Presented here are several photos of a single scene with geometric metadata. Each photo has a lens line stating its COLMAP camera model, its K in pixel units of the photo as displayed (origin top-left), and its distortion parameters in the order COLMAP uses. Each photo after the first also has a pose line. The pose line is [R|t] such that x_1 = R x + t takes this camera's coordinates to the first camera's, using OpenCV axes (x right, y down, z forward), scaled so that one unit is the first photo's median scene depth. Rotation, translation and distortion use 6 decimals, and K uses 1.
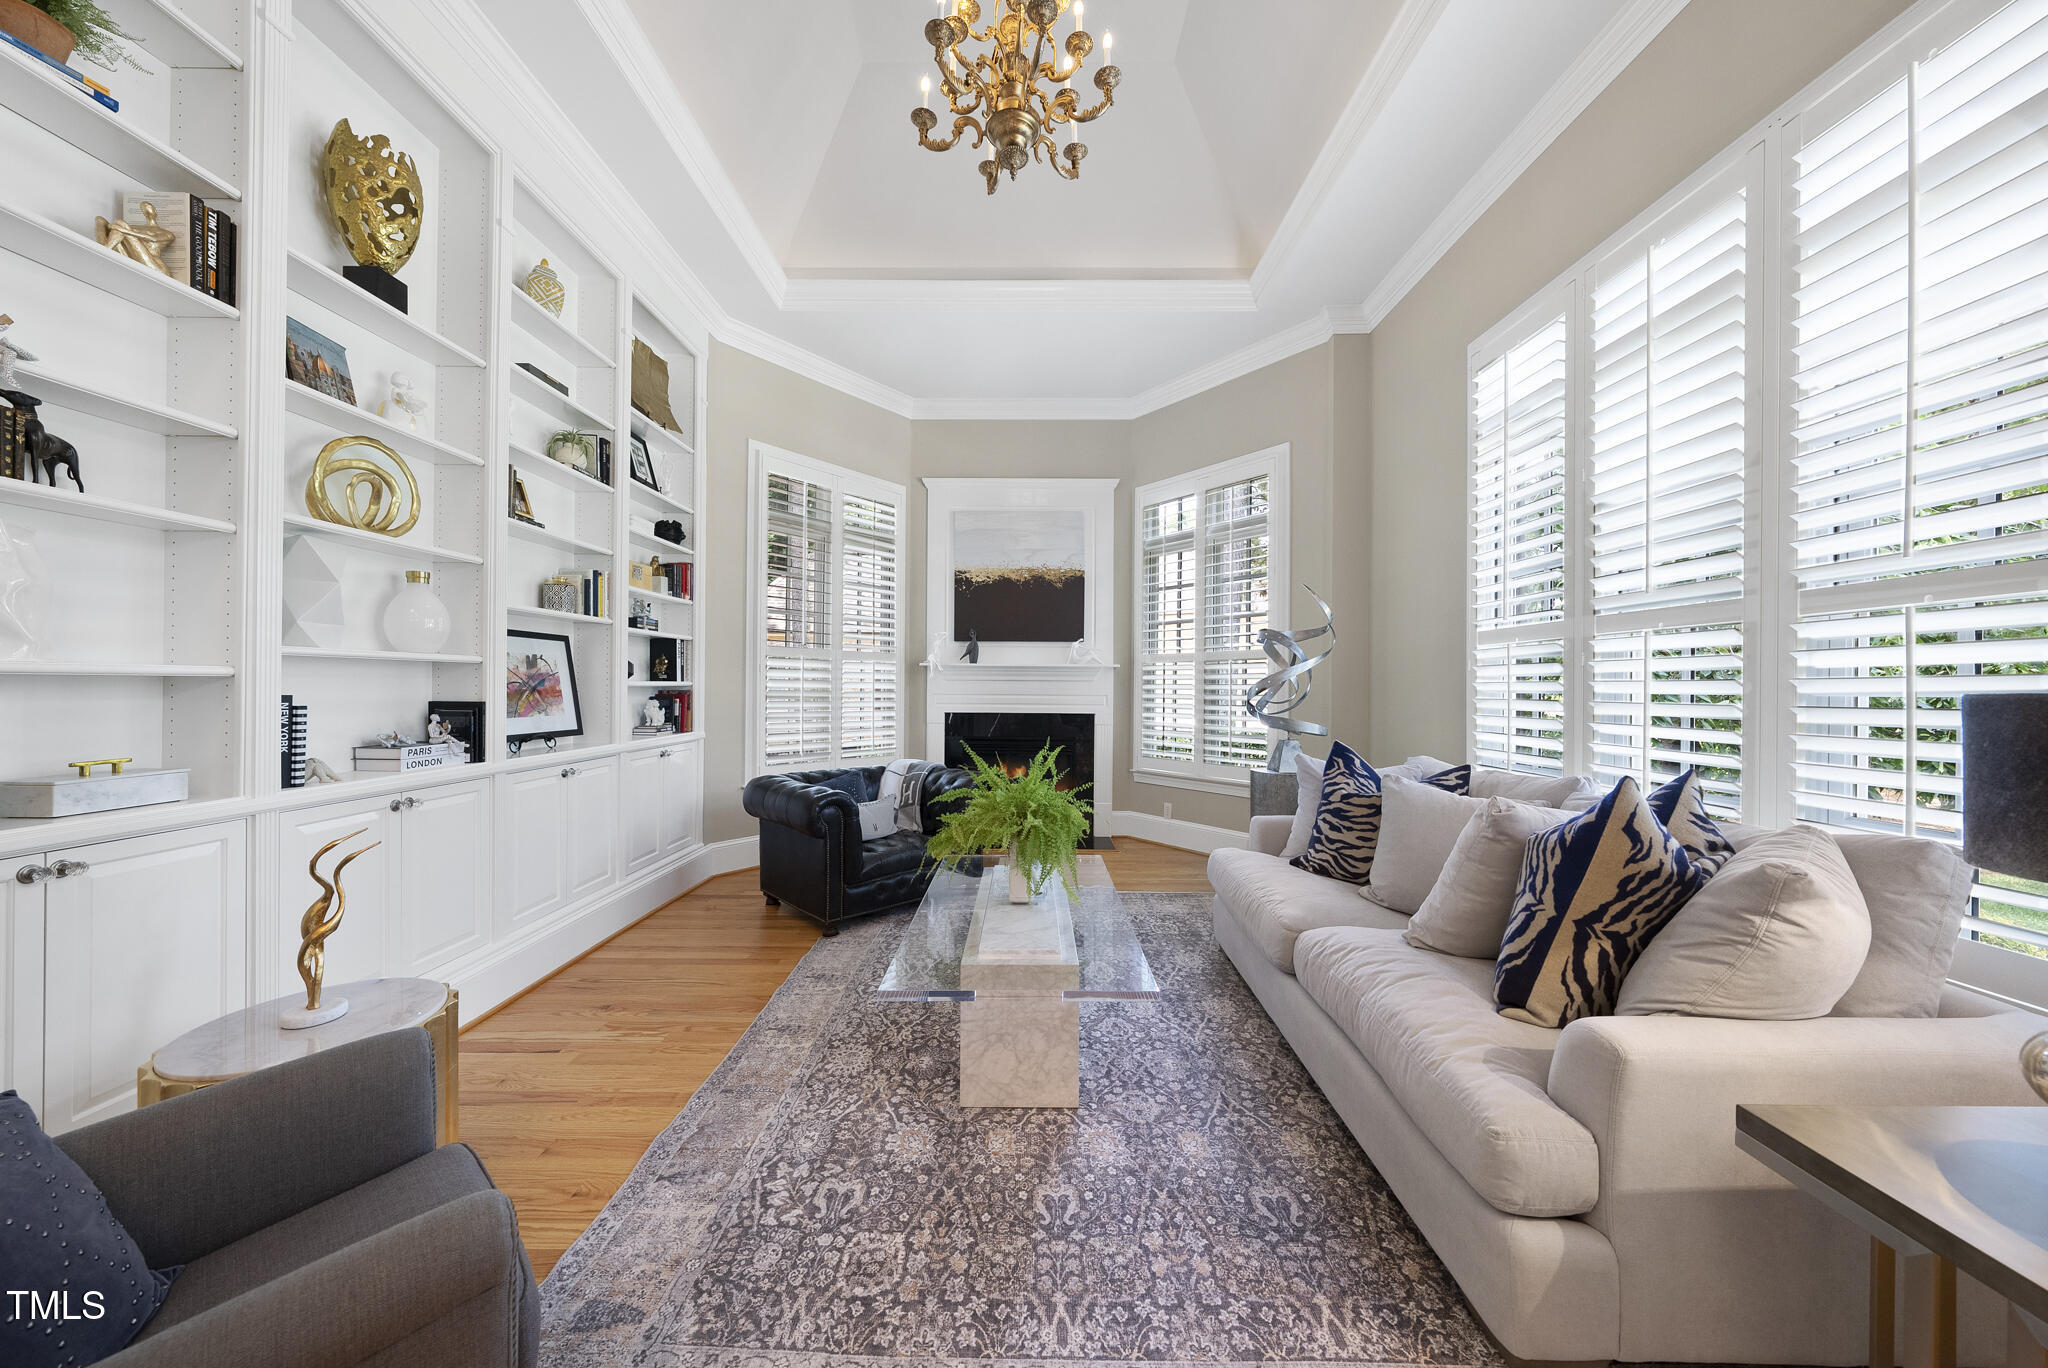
lens RADIAL K [[697.1, 0, 1024.0], [0, 697.1, 684.0], [0, 0, 1]] dist [0.000154, -0.000114]
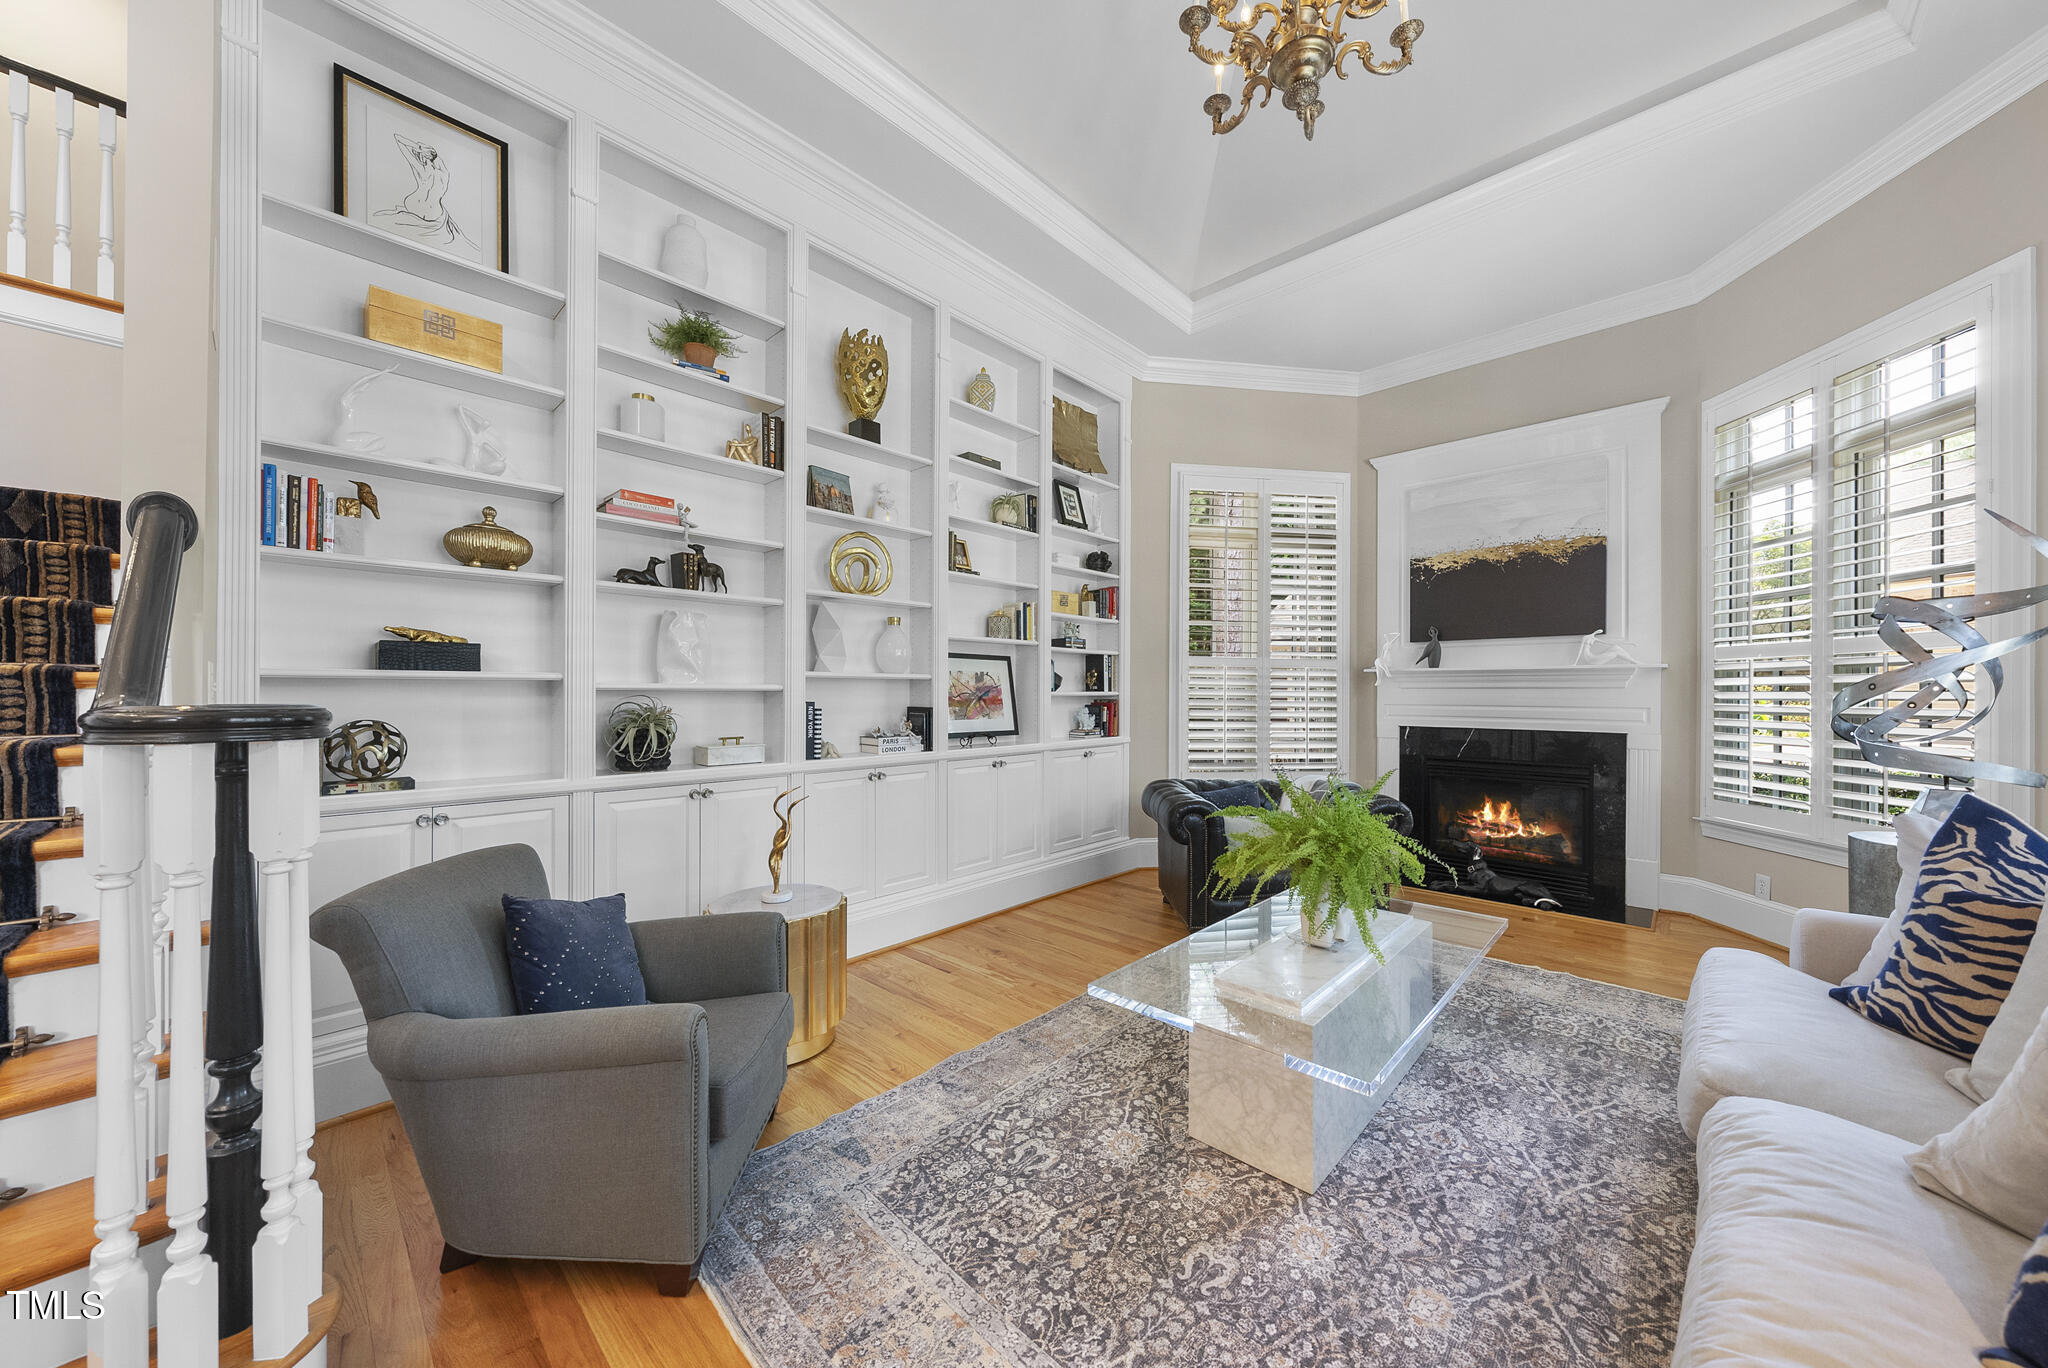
lens RADIAL K [[708.3, 0, 1030.9], [0, 708.3, 691.7], [0, 0, 1]] dist [-0.000112, -0.000186]
pose [[0.733363, -0.005449, -0.679816, 0.313047], [0.003966, 0.999985, -0.003737, 0.000242], [0.679826, 0.000044, 0.733374, 0.105314]]
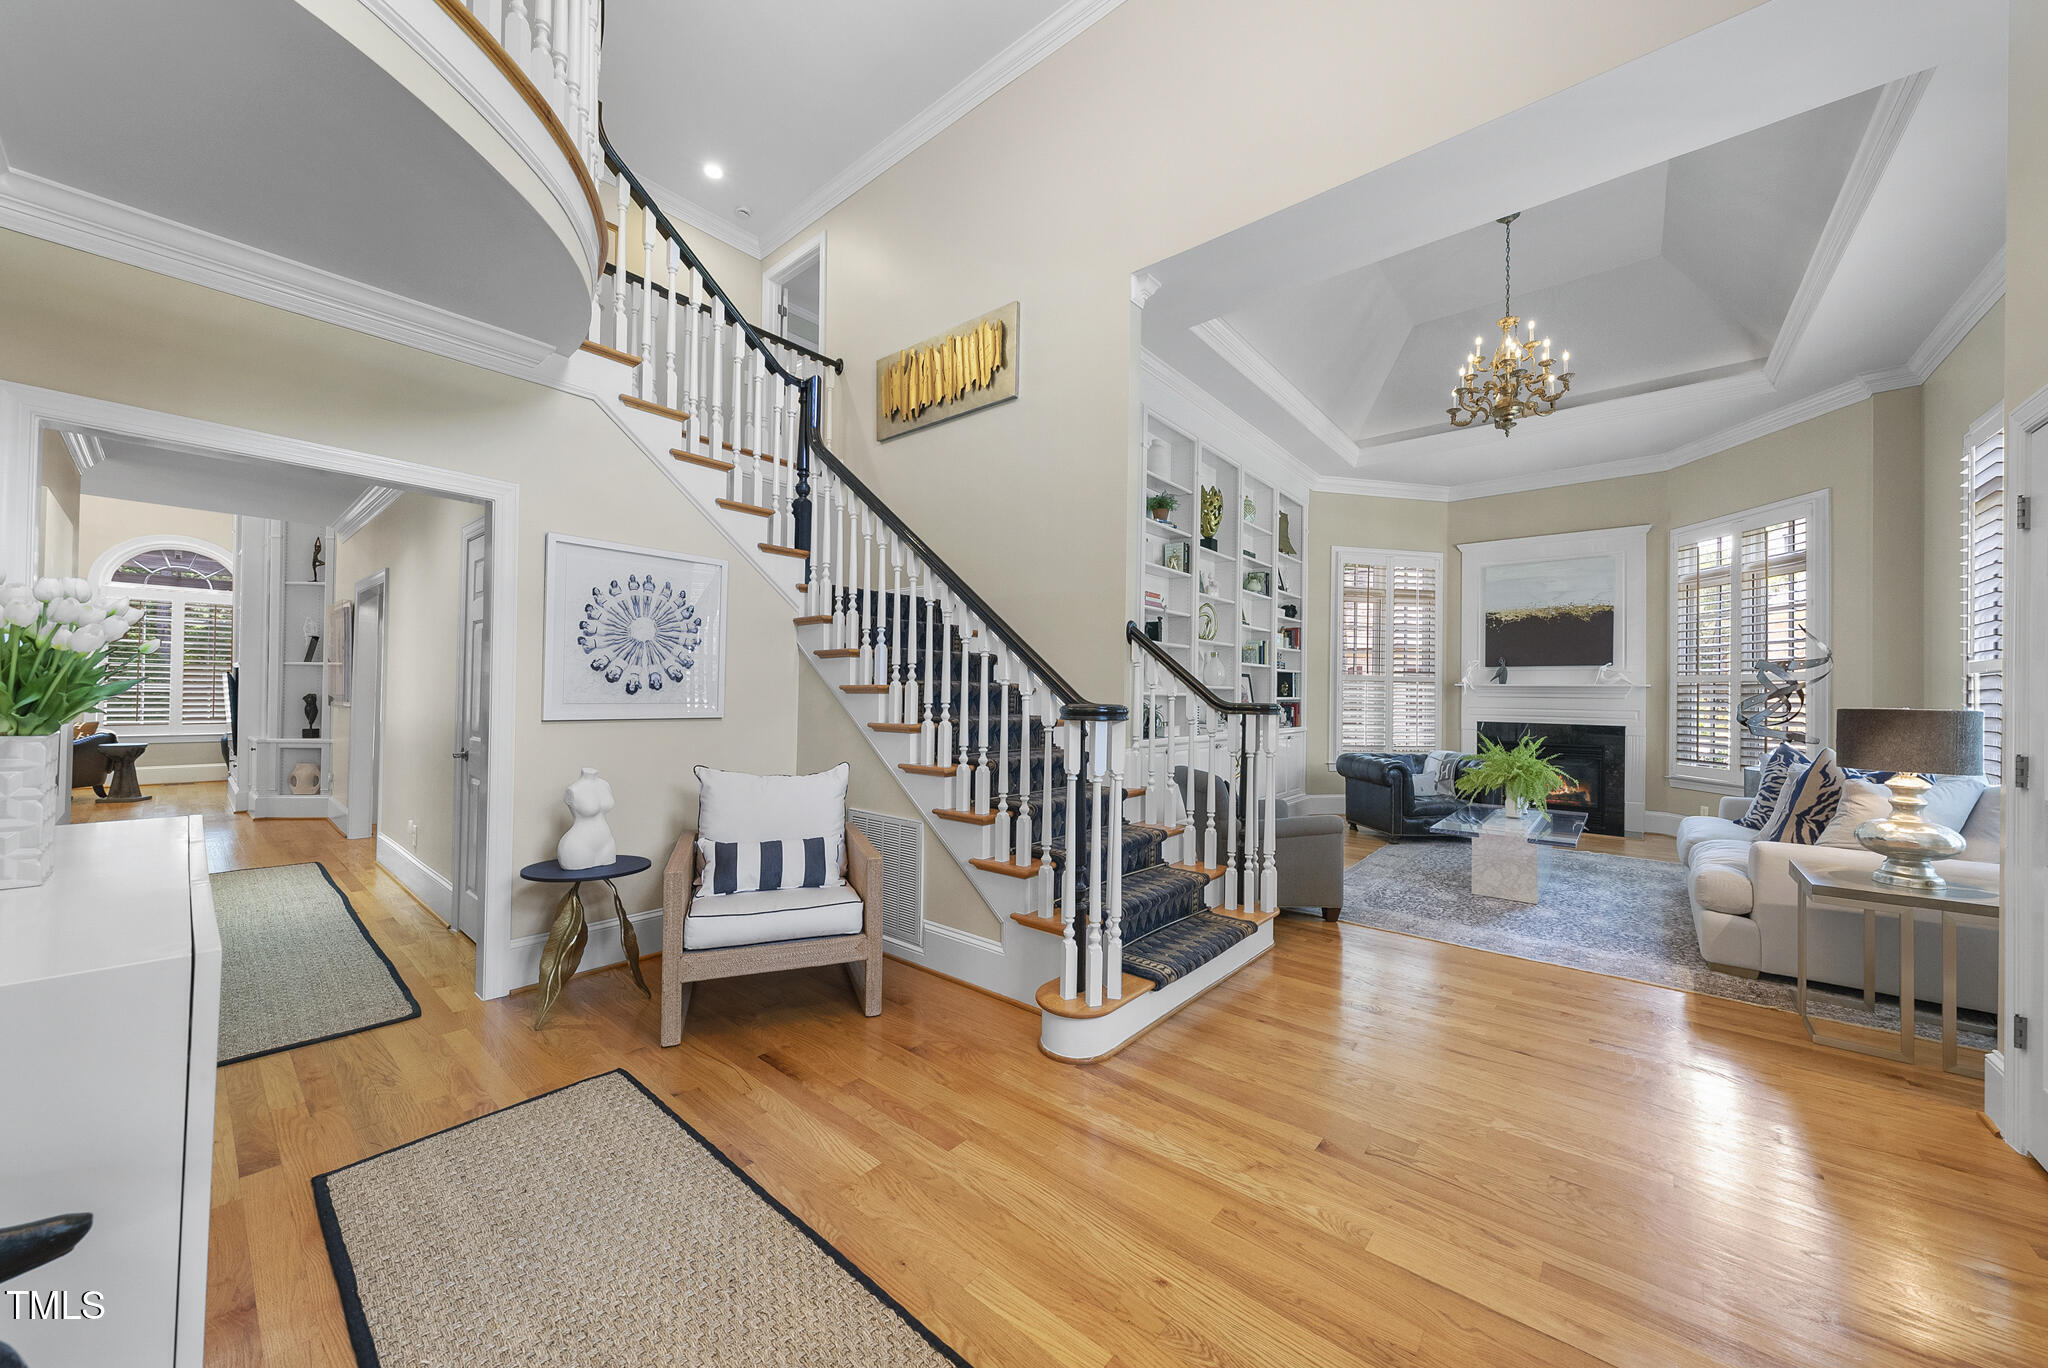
lens RADIAL K [[727.1, 0, 1024.0], [0, 727.1, 684.0], [0, 0, 1]] dist [-0.000735, -0.000039]
pose [[0.770465, -0.004105, -0.637469, 0.215024], [-0.006552, 0.999875, -0.014358, -0.009086], [0.637449, 0.015239, 0.770342, -1.264914]]
